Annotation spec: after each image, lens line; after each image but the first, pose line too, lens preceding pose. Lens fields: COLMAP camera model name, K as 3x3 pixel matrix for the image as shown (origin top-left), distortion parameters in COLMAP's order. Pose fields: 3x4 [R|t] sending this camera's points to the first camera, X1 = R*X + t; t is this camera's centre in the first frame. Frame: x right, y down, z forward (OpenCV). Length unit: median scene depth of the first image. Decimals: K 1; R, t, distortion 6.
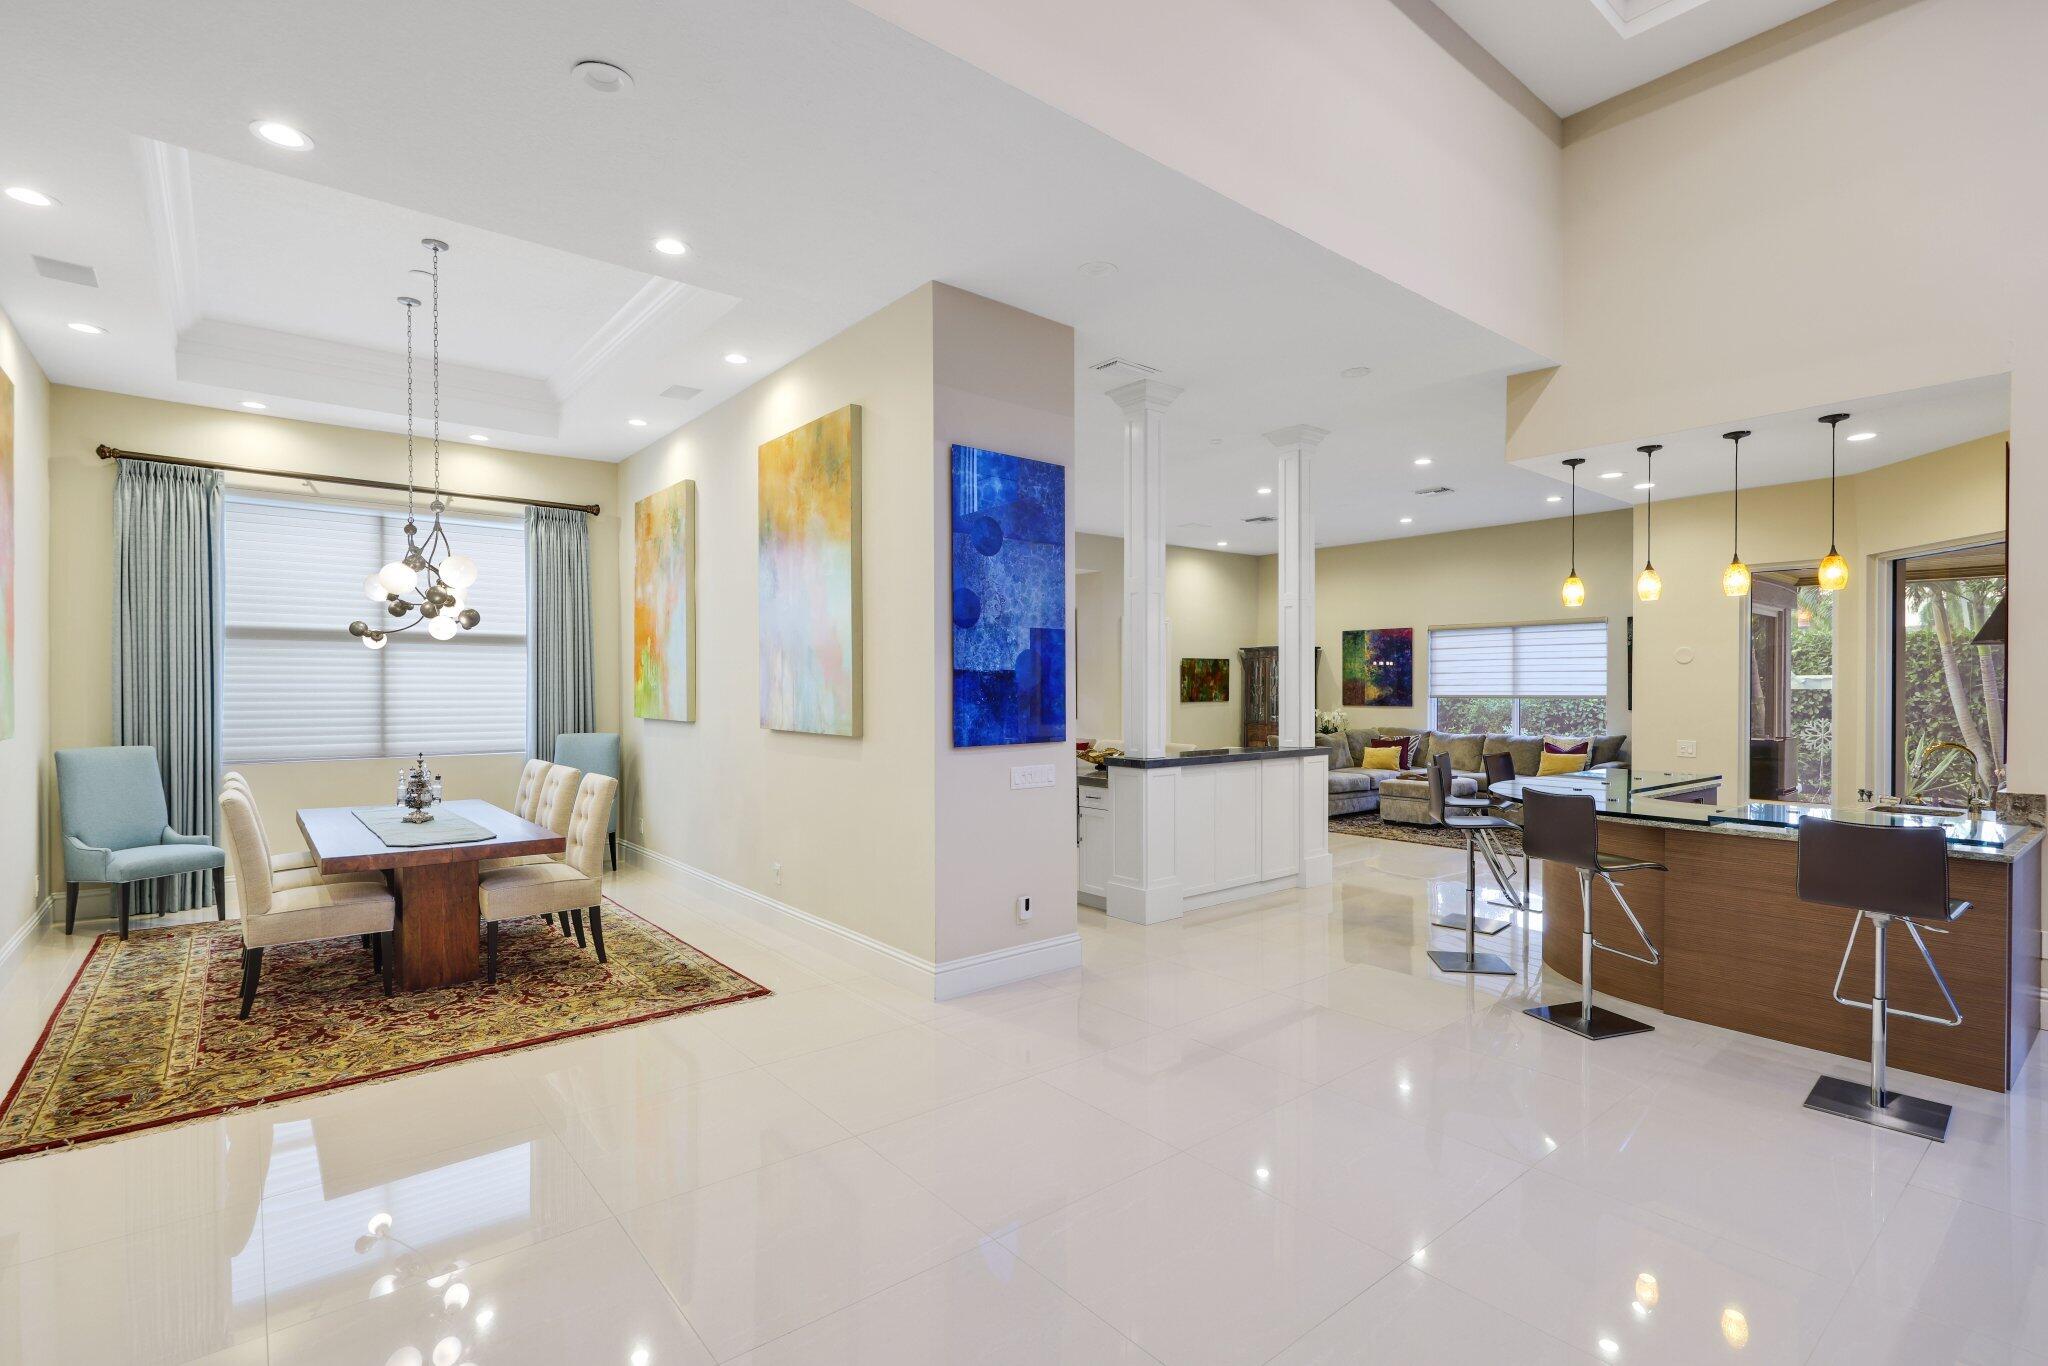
lens RADIAL K [[962.6, 0, 1024.1], [0, 962.6, 690.3], [0, 0, 1]] dist [0.003109, 0.000450]
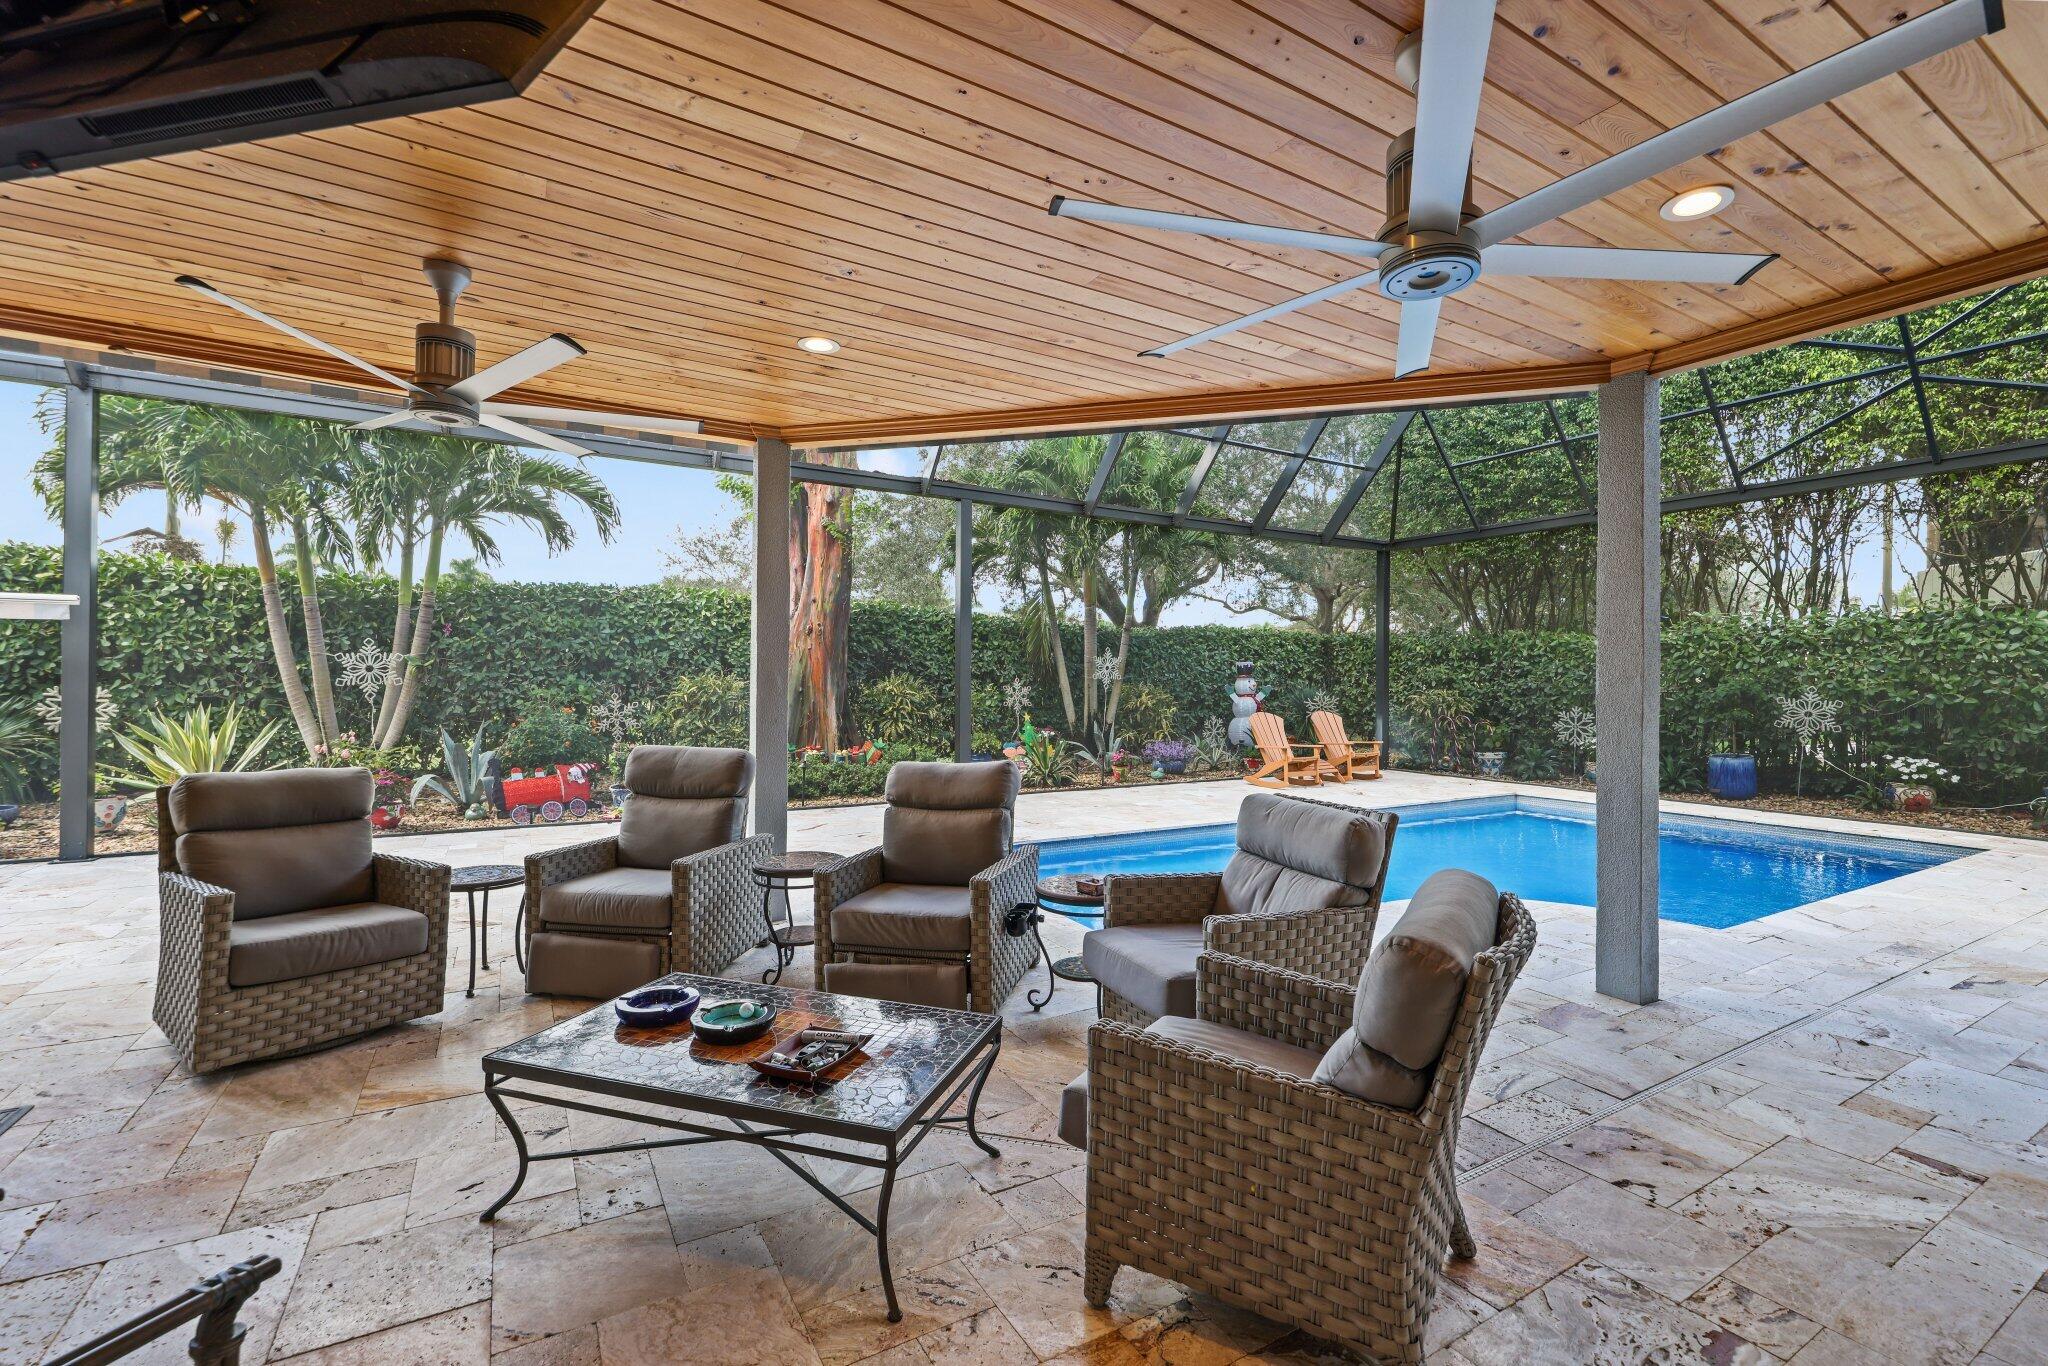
lens RADIAL K [[882.7, 0, 1022.4], [0, 882.7, 682.3], [0, 0, 1]] dist [0.001231, -0.000126]
pose [[0.173555, 0.002925, 0.984820, 0.448592], [-0.006085, 0.999980, -0.001897, 0.032595], [-0.984805, -0.005664, 0.173569, 0.358362]]
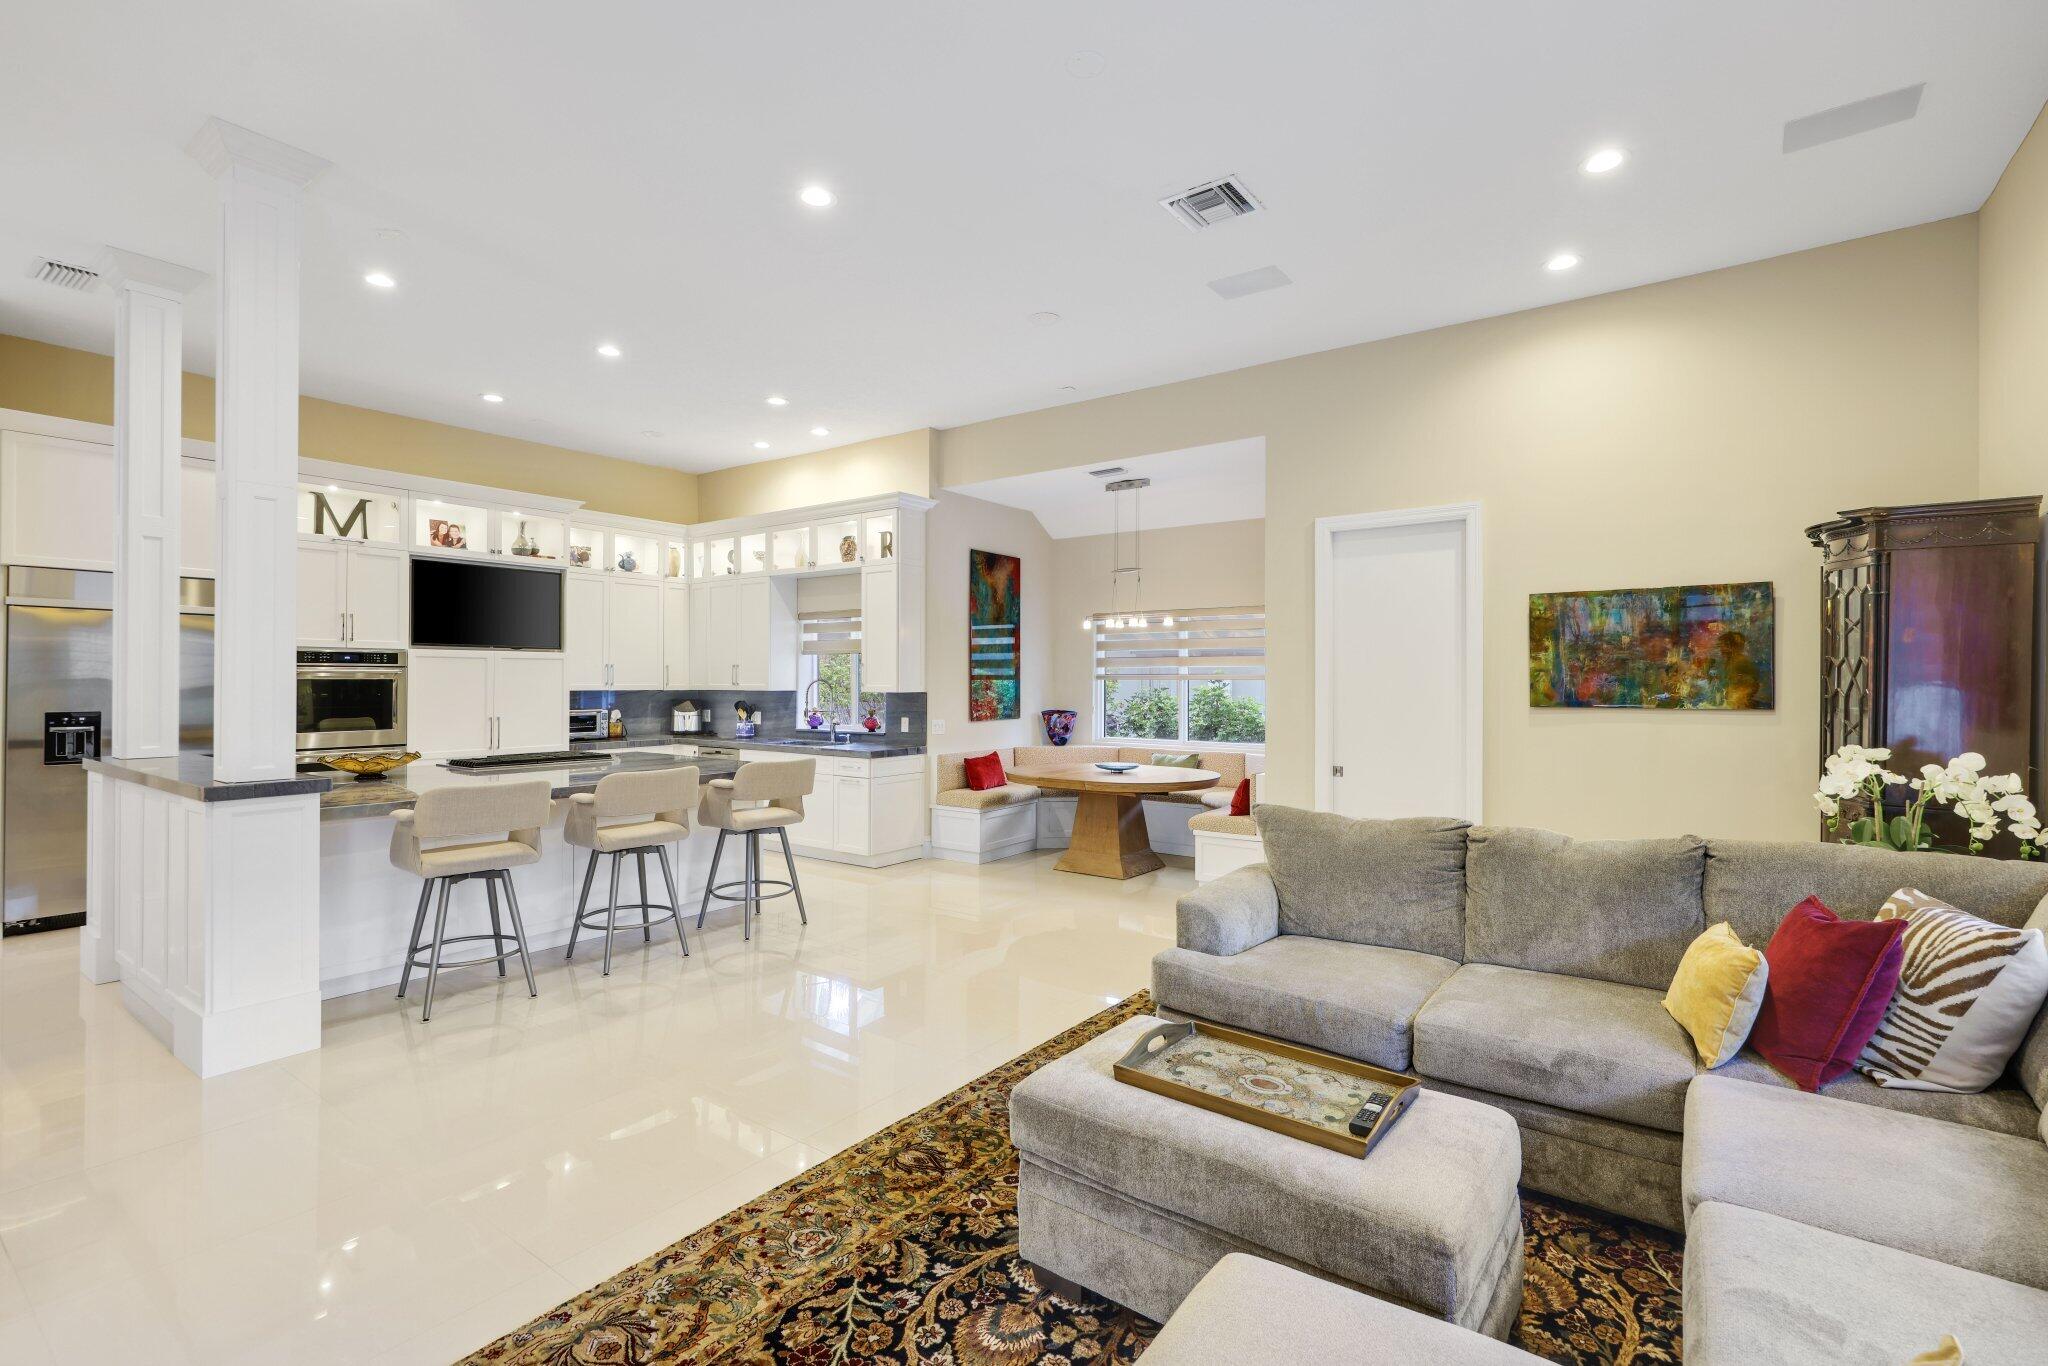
lens RADIAL K [[918.2, 0, 1029.2], [0, 918.2, 679.6], [0, 0, 1]] dist [-0.003191, -0.001503]
pose [[0.249564, 0.002173, -0.968356, 0.515934], [-0.004878, 0.999988, 0.000987, 0.001788], [0.968346, 0.004478, 0.249572, 0.774380]]
